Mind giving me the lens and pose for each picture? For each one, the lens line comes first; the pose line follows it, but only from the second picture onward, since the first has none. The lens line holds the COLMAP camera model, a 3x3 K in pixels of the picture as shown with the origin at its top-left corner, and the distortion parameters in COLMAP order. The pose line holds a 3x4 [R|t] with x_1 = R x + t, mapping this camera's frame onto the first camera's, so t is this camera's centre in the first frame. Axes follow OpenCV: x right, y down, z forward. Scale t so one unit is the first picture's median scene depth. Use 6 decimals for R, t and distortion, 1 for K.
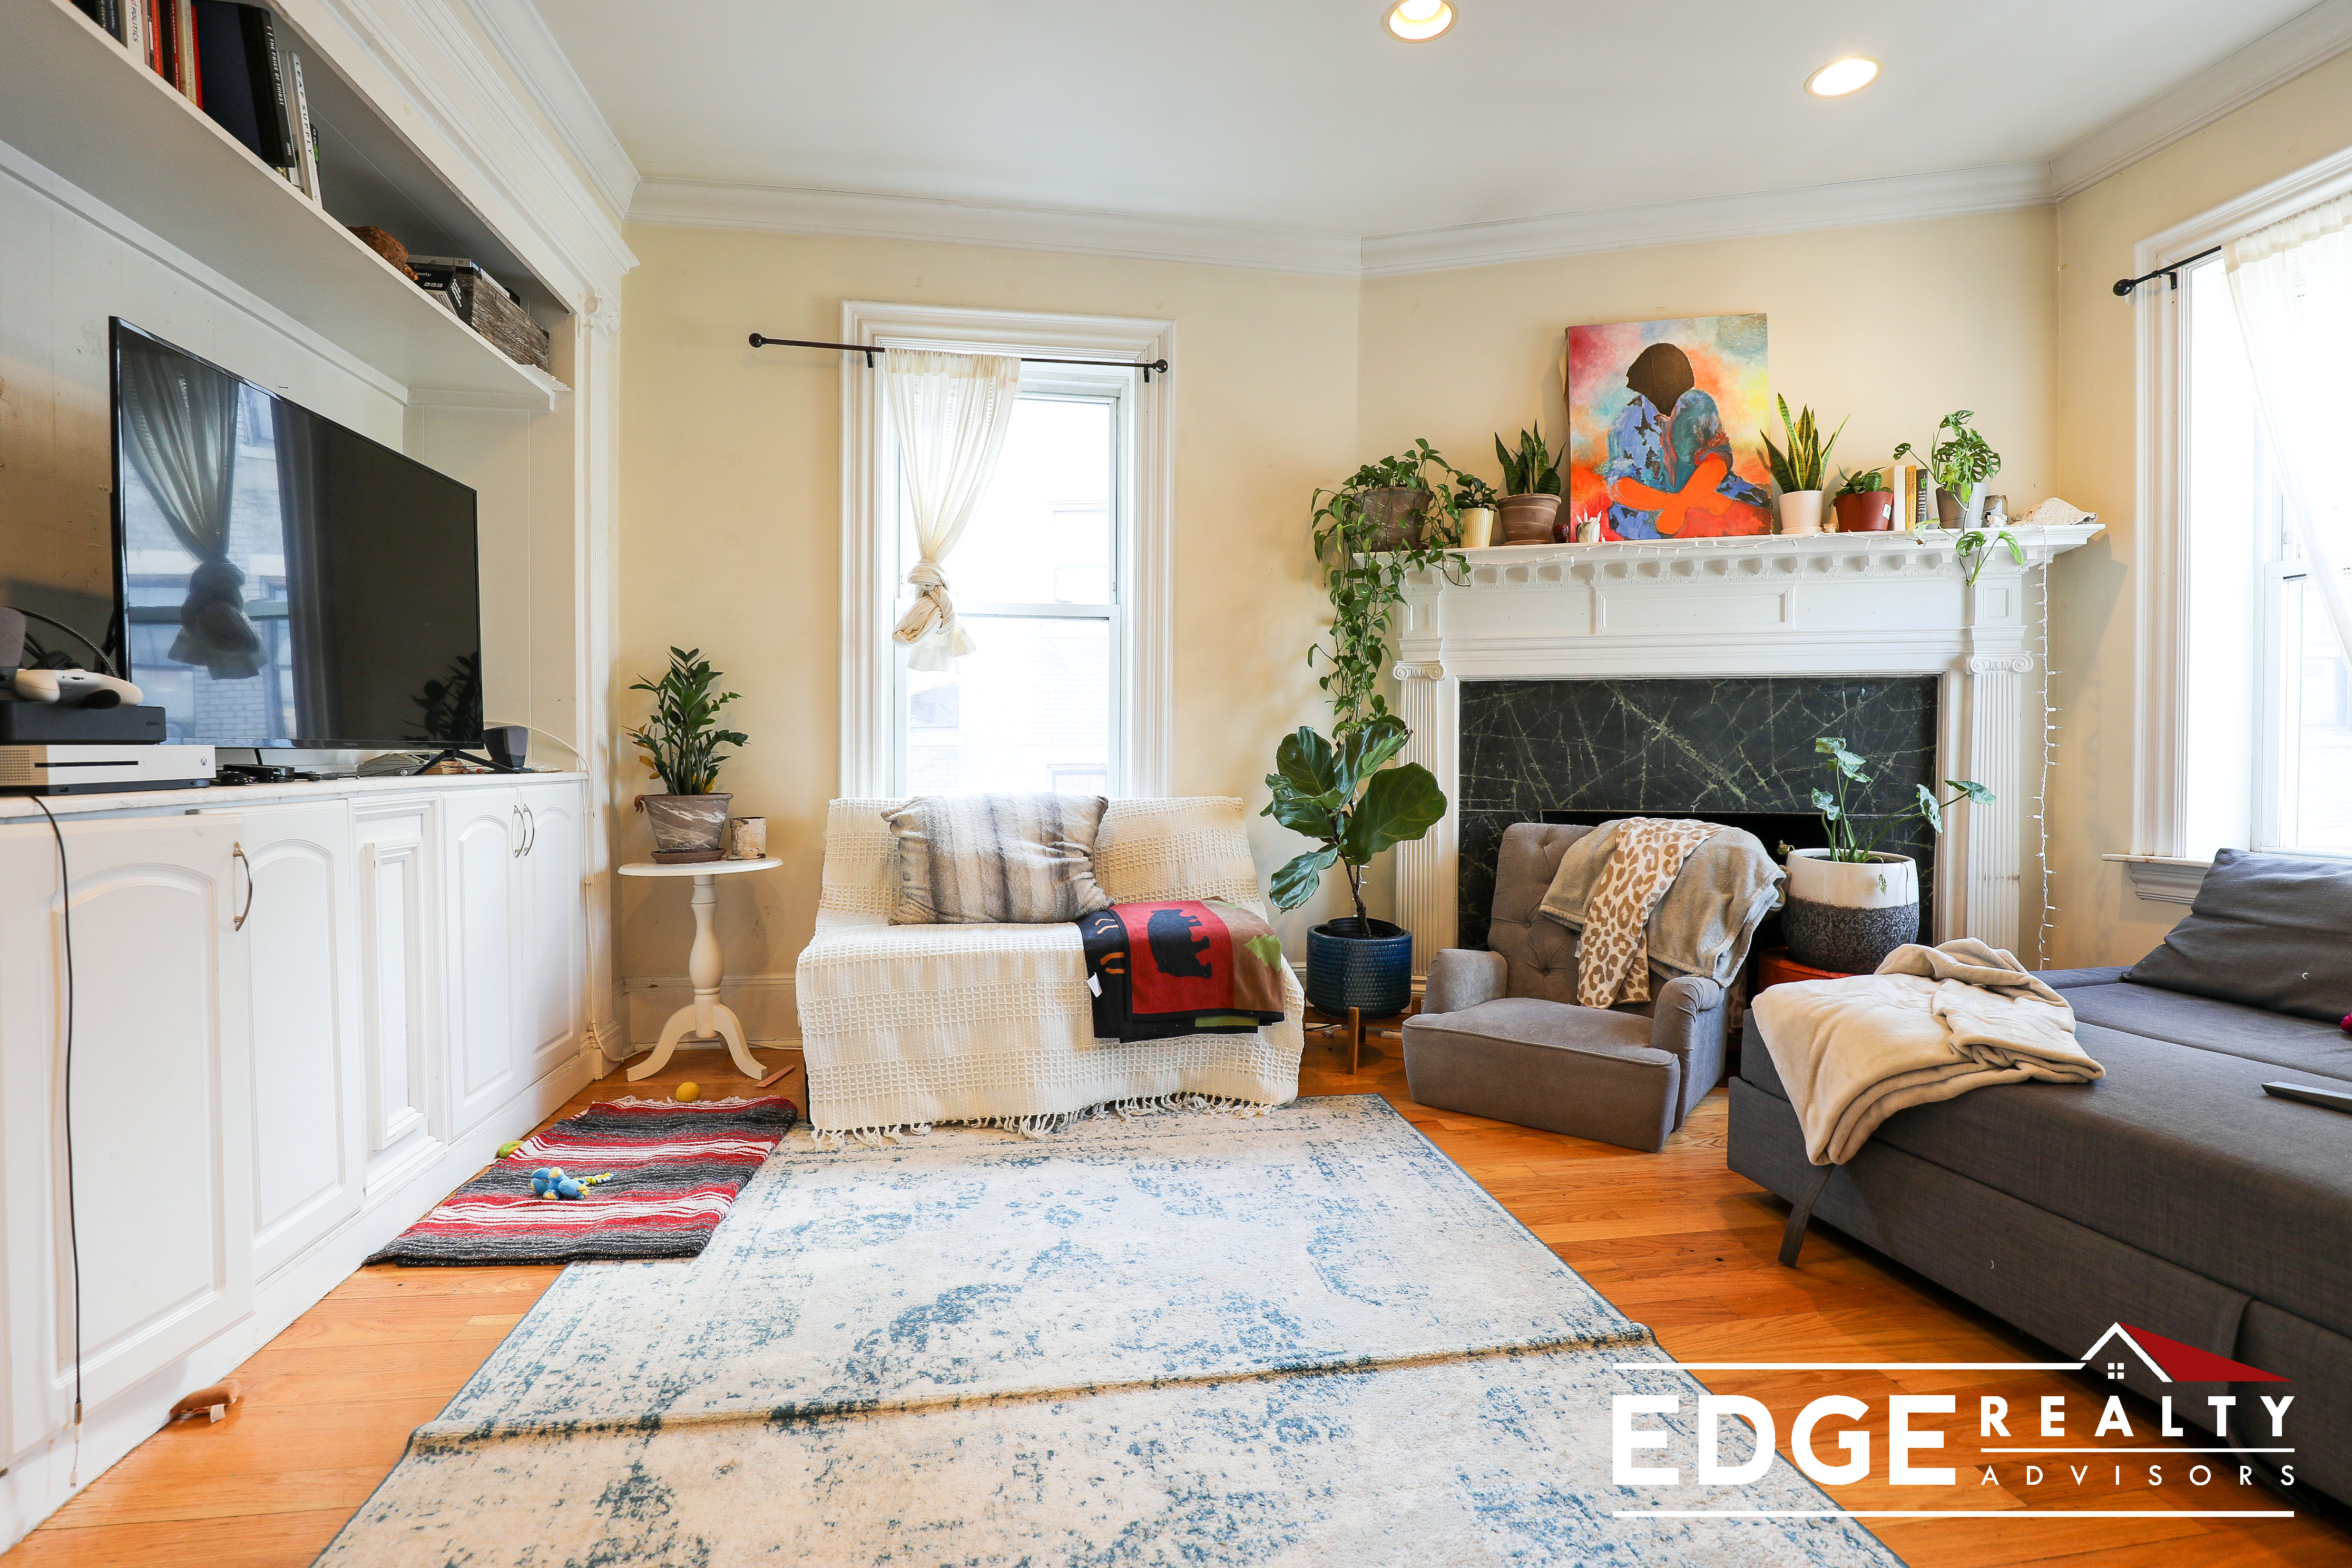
lens RADIAL K [[1096.4, 0, 1173.6], [0, 1096.4, 796.6], [0, 0, 1]] dist [-0.029584, 0.002780]
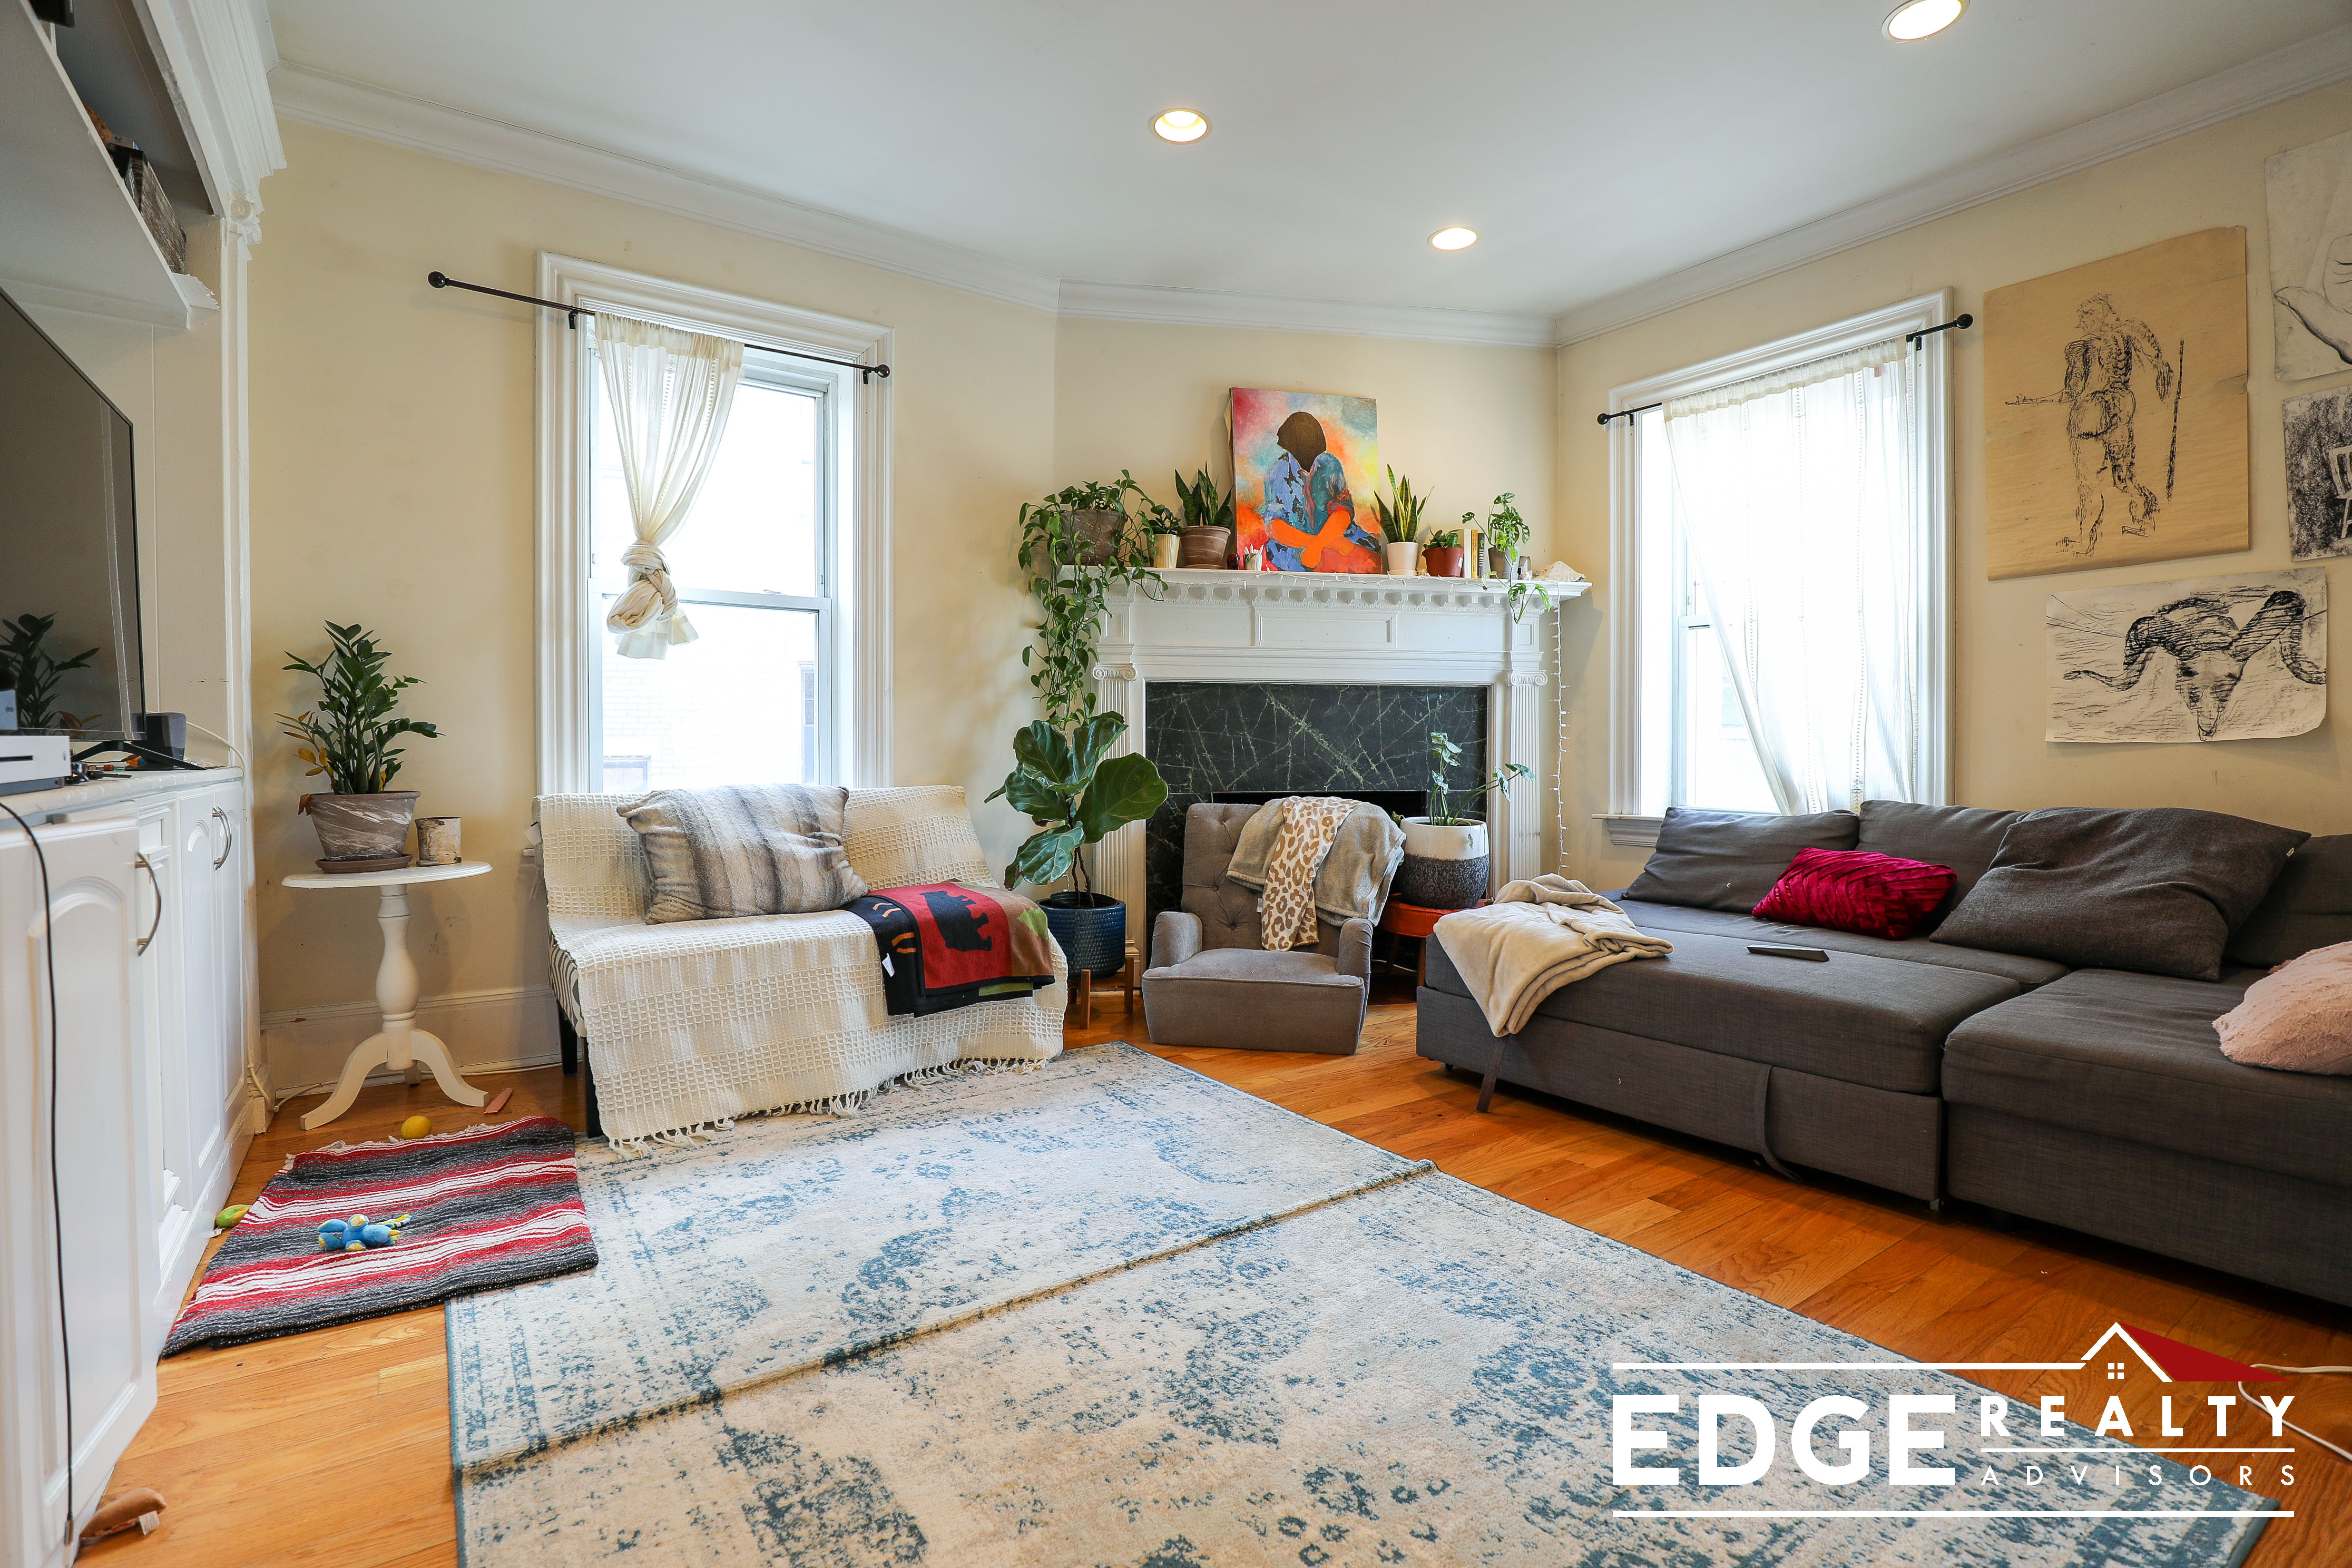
lens RADIAL K [[1096.4, 0, 1173.6], [0, 1096.4, 796.6], [0, 0, 1]] dist [-0.029584, 0.002780]
pose [[0.898451, -0.021478, 0.438547, -0.259033], [0.018033, 0.999765, 0.012018, 0.002156], [-0.438703, -0.002890, 0.898628, -0.058468]]
